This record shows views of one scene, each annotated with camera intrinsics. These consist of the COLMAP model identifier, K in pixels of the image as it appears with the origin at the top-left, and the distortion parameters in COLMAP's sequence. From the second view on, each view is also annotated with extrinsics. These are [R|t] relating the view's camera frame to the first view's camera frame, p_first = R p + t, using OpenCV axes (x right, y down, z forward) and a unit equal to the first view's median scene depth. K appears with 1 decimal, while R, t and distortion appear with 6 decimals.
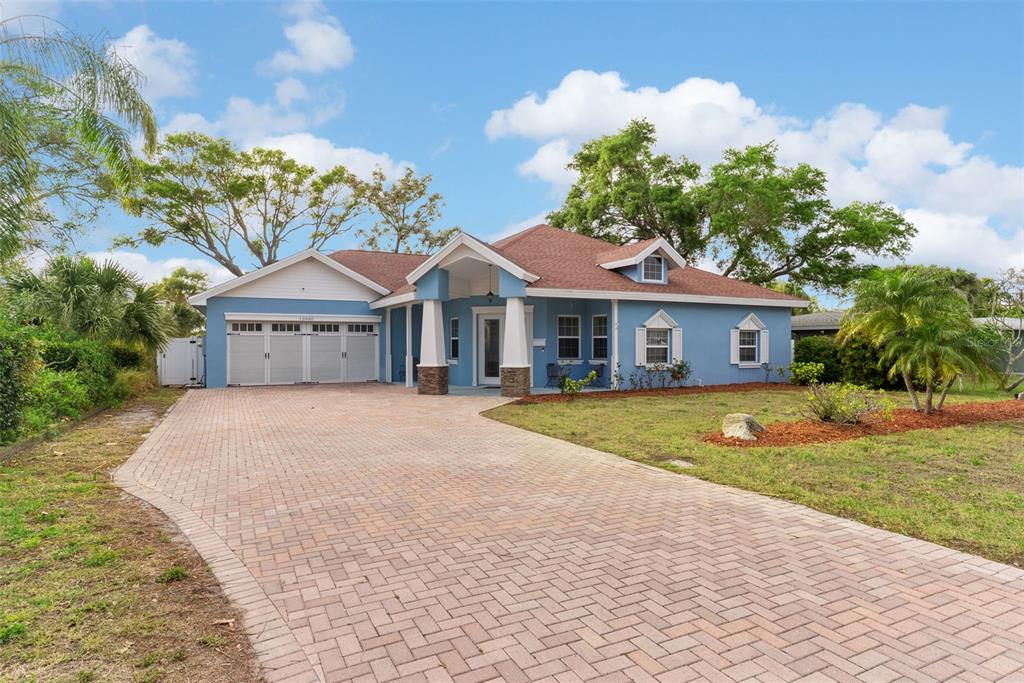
lens RADIAL K [[574.2, 0, 512.0], [0, 574.2, 341.5], [0, 0, 1]] dist [0.003250, 0.000342]
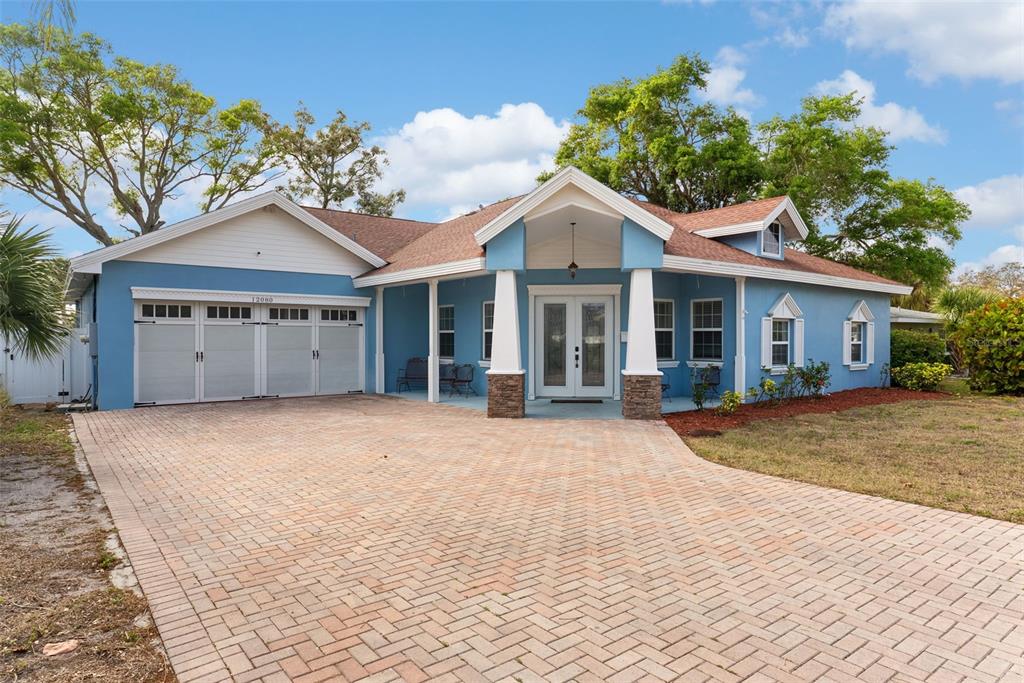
lens RADIAL K [[606.6, 0, 514.9], [0, 606.6, 343.6], [0, 0, 1]] dist [-0.000009, 0.000847]
pose [[0.979182, 0.000261, 0.202982, -0.220474], [-0.003650, 0.999860, 0.016320, -0.001628], [-0.202949, -0.016721, 0.979046, 0.270134]]
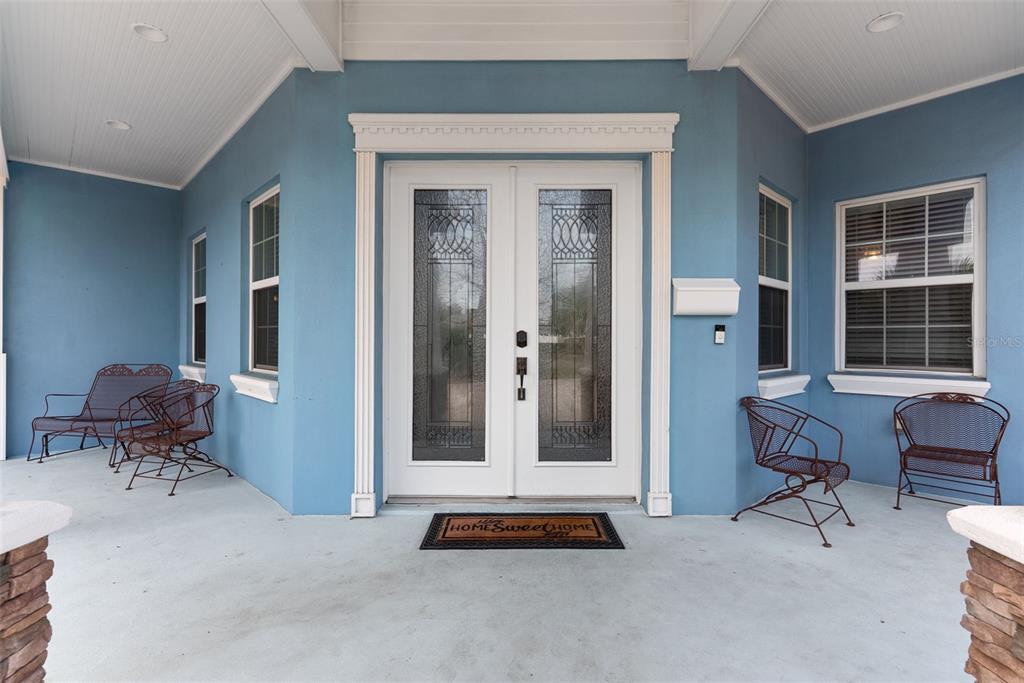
lens RADIAL K [[488.5, 0, 512.0], [0, 488.5, 341.5], [0, 0, 1]] dist [0.000391, 0.000281]
pose [[0.955412, 0.005180, 0.295229, -0.062617], [-0.007443, 0.999951, 0.006543, 0.015600], [-0.295181, -0.008448, 0.955404, 0.776594]]
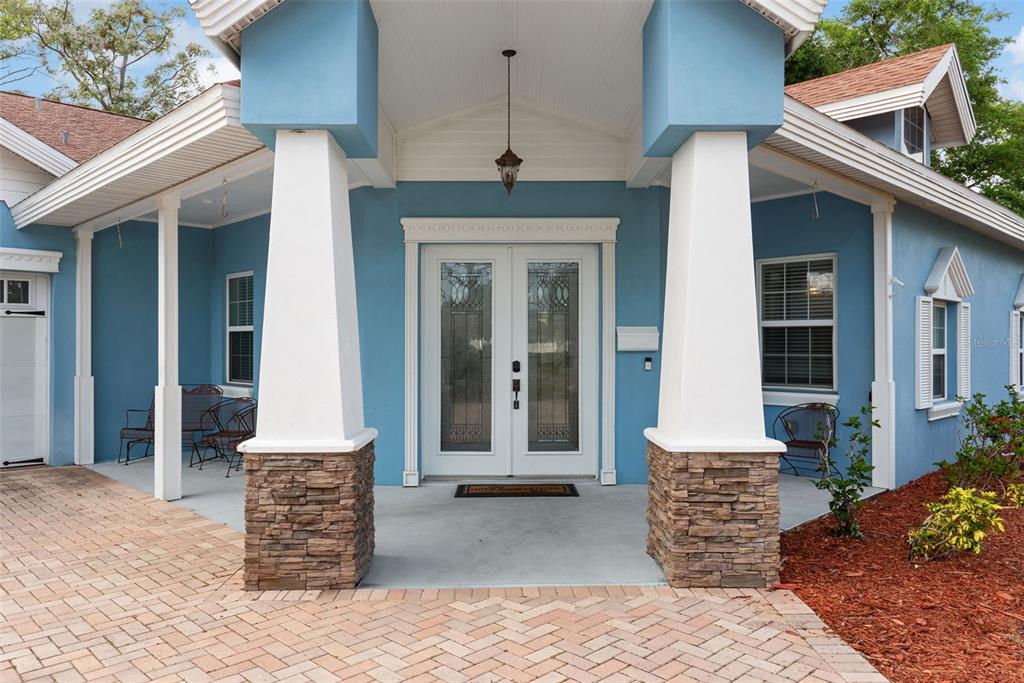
lens RADIAL K [[730.5, 0, 512.0], [0, 730.5, 341.5], [0, 0, 1]] dist [0.000902, 0.000409]
pose [[0.950926, 0.003574, 0.309398, -0.125123], [-0.004336, 0.999989, 0.001776, 0.002475], [-0.309389, -0.003031, 0.950931, 0.588942]]
